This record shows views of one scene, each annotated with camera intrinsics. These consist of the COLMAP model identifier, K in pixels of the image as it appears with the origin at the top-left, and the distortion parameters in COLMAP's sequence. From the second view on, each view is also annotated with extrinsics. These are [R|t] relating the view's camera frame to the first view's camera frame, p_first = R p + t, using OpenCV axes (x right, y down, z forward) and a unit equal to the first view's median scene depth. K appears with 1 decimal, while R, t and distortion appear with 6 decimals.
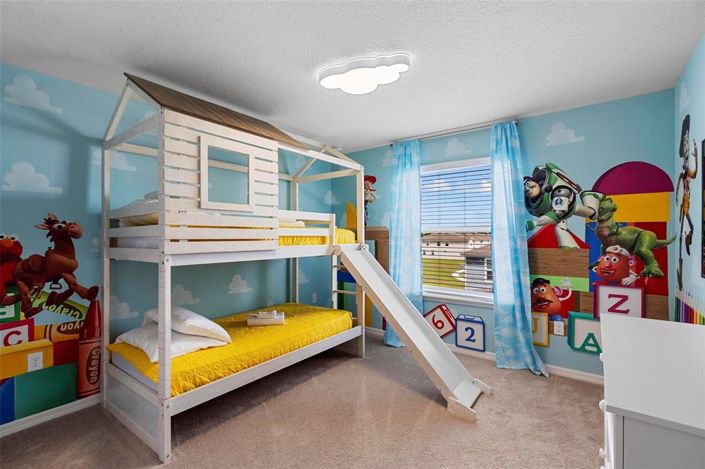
lens RADIAL K [[323.5, 0, 354.2], [0, 323.5, 236.6], [0, 0, 1]] dist [-0.002033, -0.000316]
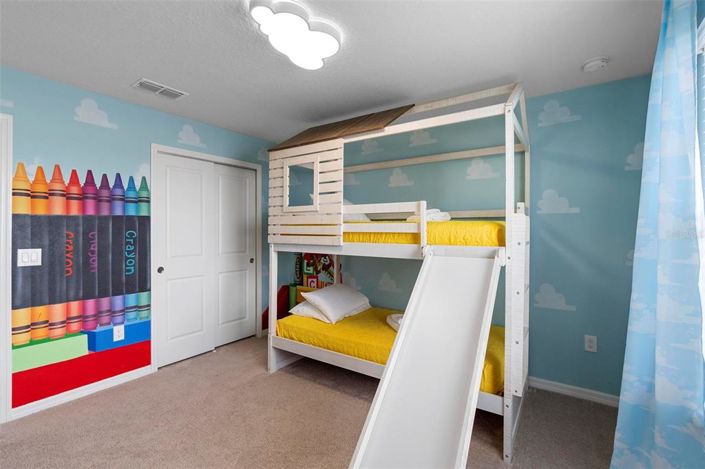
lens RADIAL K [[323.5, 0, 353.6], [0, 323.5, 229.9], [0, 0, 1]] dist [-0.002033, -0.000316]
pose [[0.035594, -0.000739, -0.999366, 0.824551], [-0.006857, 0.999976, -0.000983, -0.009083], [0.999343, 0.006888, 0.035589, 1.084276]]
